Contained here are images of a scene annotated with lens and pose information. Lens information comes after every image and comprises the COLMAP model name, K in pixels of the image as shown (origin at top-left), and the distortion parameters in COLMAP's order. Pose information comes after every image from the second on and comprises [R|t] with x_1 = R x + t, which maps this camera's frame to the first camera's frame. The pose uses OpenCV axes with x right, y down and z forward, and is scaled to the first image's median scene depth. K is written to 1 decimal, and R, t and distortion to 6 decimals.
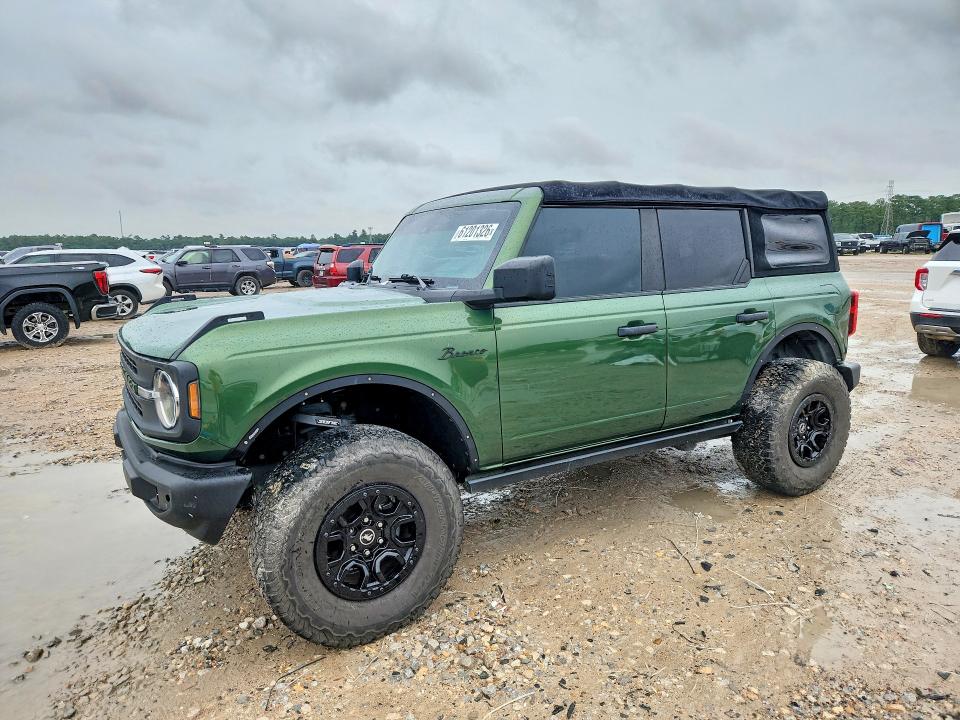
lens RADIAL K [[716.0, 0, 477.7], [0, 716.0, 368.3], [0, 0, 1]] dist [0.000962, 0.000087]
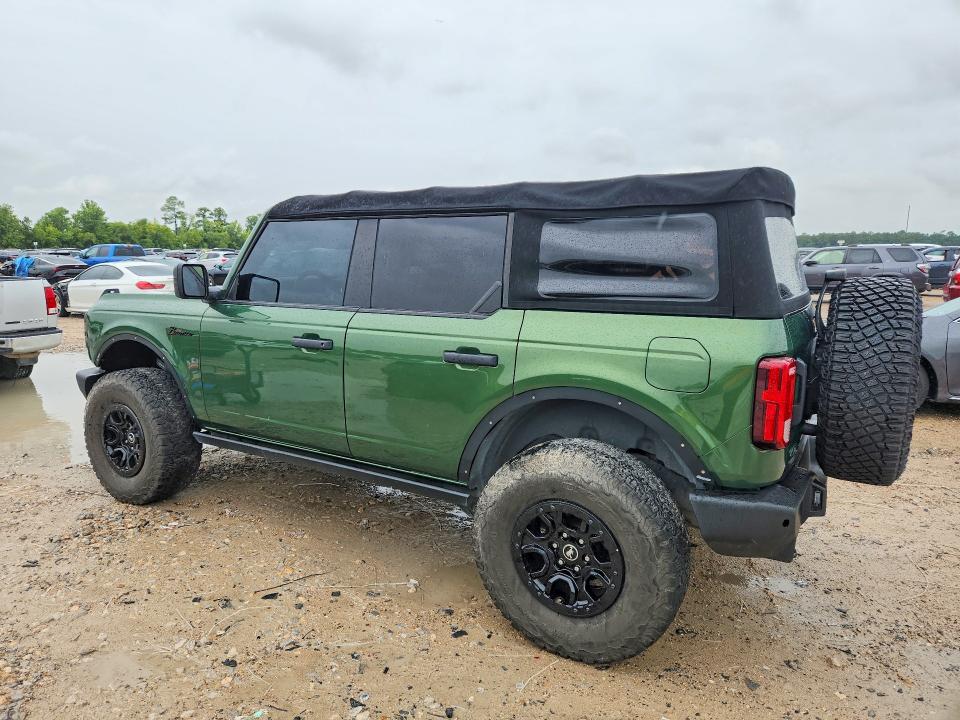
lens RADIAL K [[733.3, 0, 464.7], [0, 733.3, 357.8], [0, 0, 1]] dist [0.008036, -0.007670]
pose [[0.382588, 0.155337, -0.910767, 1.160384], [-0.164662, 0.981447, 0.098222, -0.159034], [0.909128, 0.112390, 0.401068, 0.746503]]
